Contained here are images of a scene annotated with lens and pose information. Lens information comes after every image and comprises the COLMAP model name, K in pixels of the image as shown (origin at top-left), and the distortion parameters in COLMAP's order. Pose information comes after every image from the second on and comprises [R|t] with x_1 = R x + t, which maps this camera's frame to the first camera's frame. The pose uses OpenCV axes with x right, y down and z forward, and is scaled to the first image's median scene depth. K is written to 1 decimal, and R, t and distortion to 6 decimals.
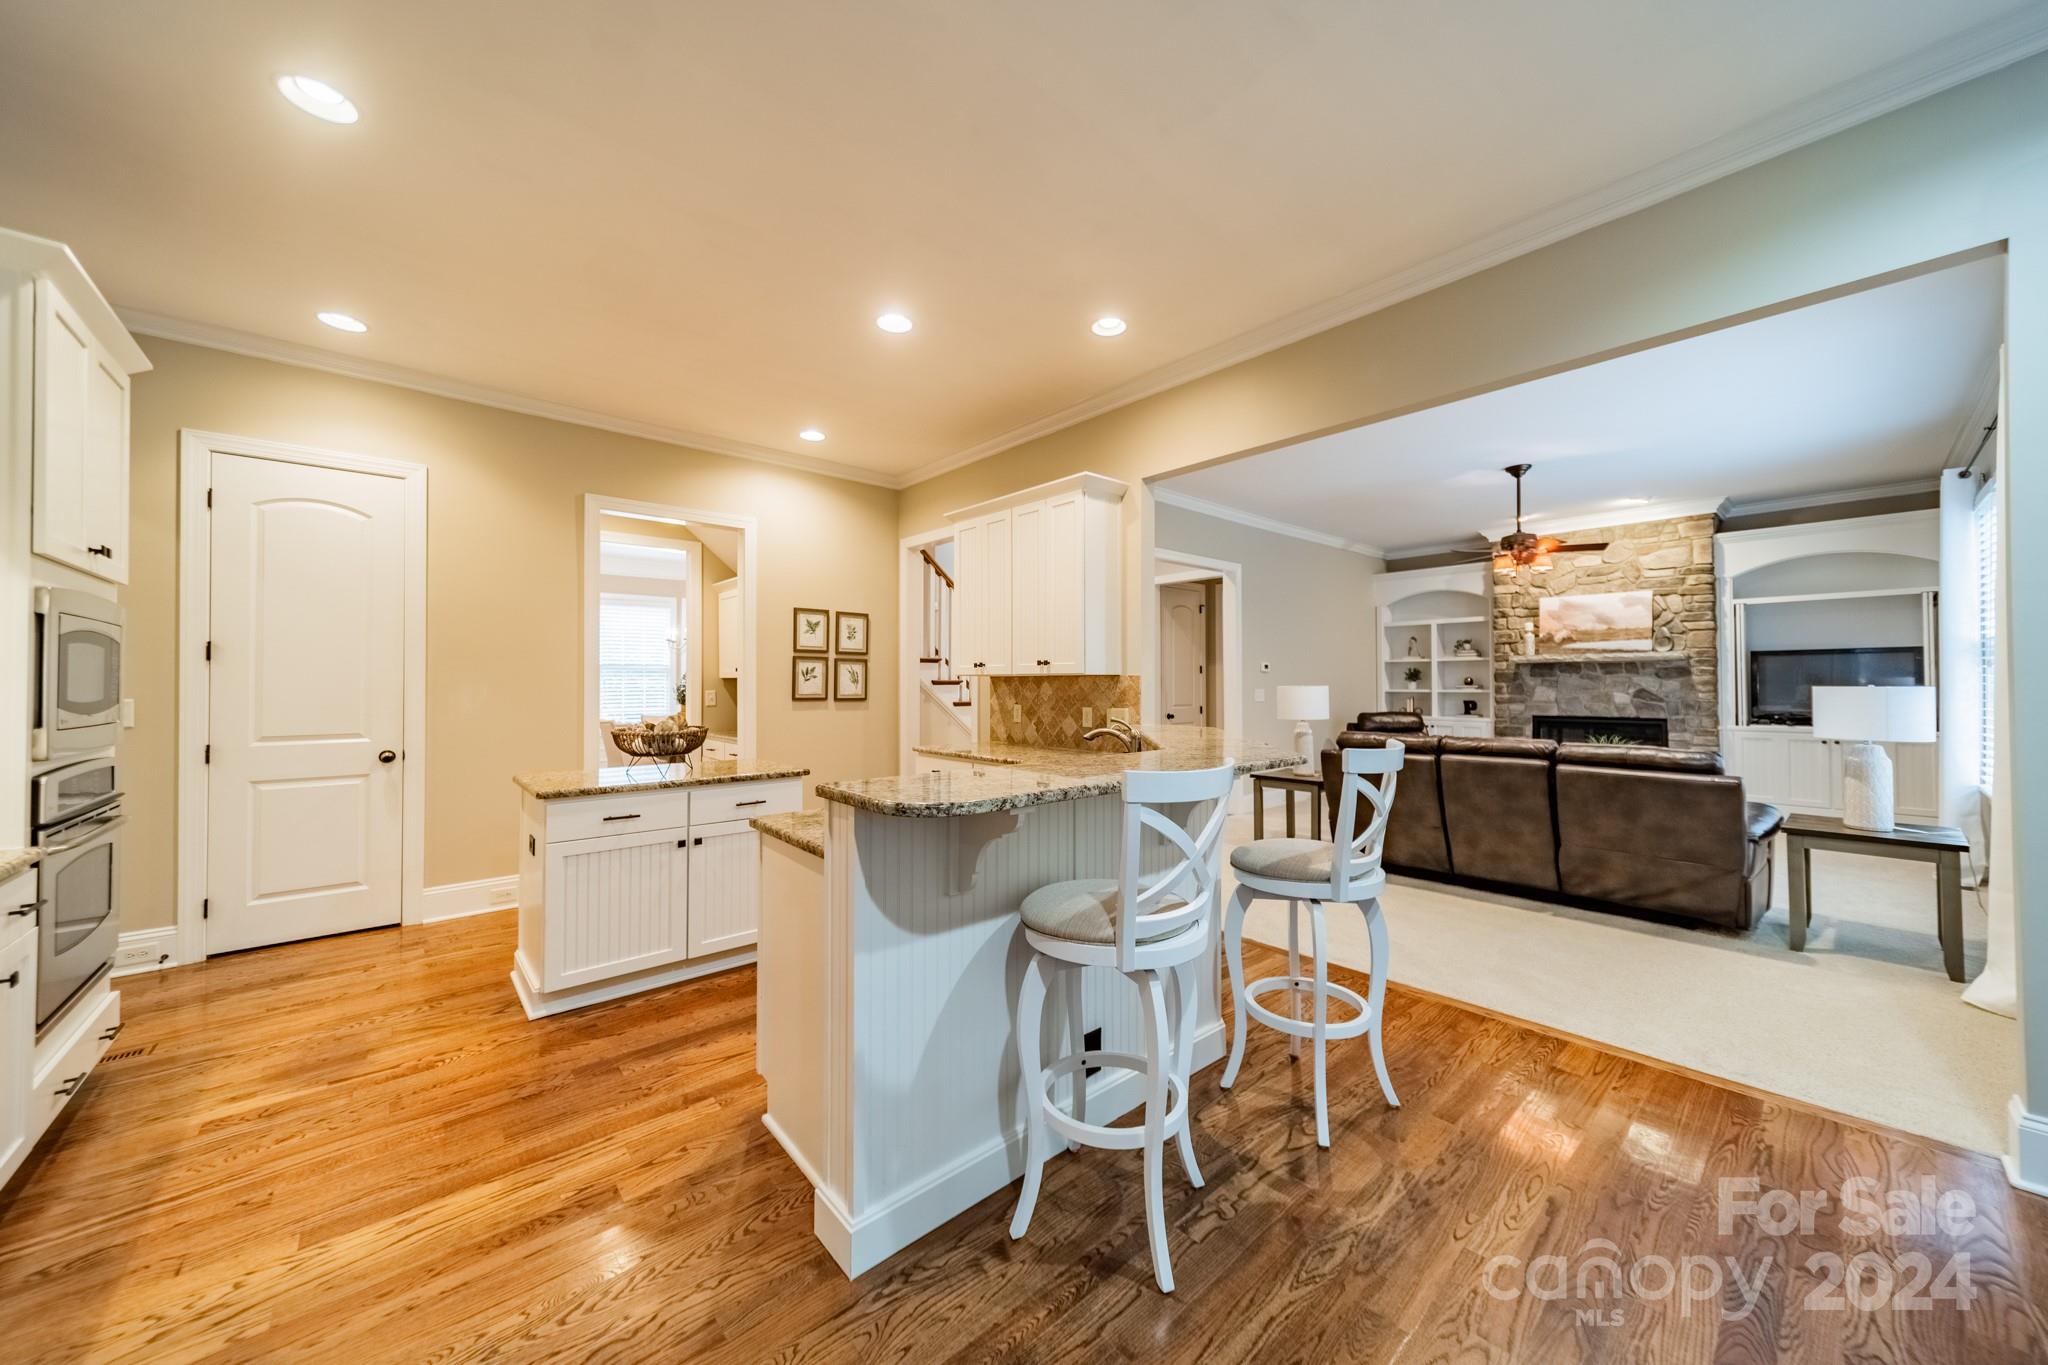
lens RADIAL K [[731.5, 0, 1021.3], [0, 731.5, 679.0], [0, 0, 1]] dist [0.006738, -0.000468]
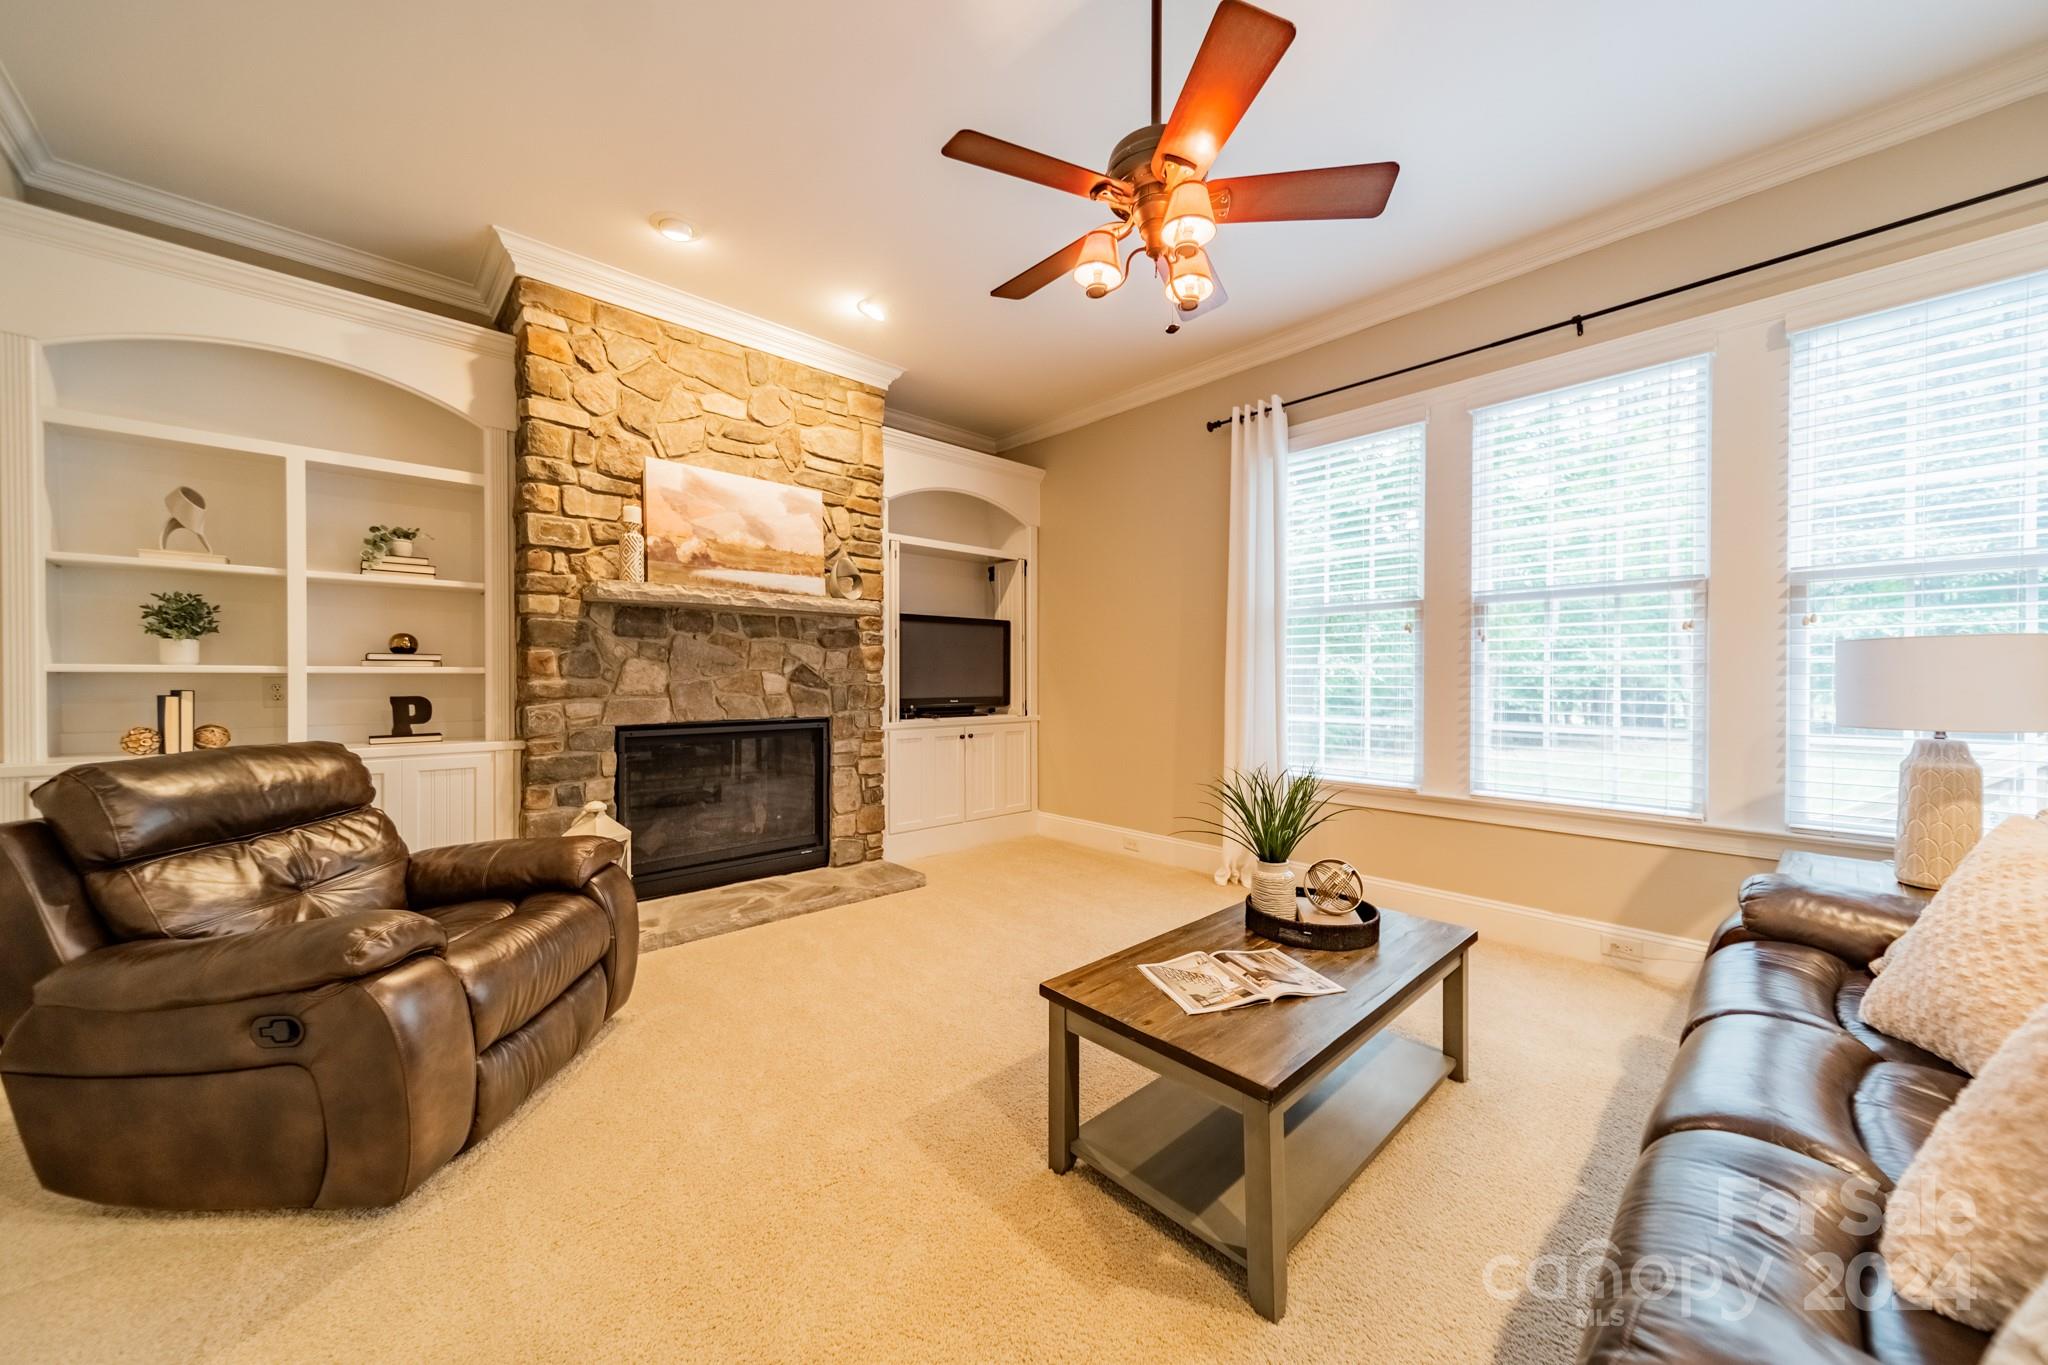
lens RADIAL K [[731.5, 0, 1024.4], [0, 731.5, 678.3], [0, 0, 1]] dist [0.006738, -0.000468]
pose [[-0.024069, -0.002108, 0.999708, 0.280577], [-0.009812, 0.999950, 0.001872, 0.019630], [-0.999662, -0.009764, -0.024089, 0.824660]]
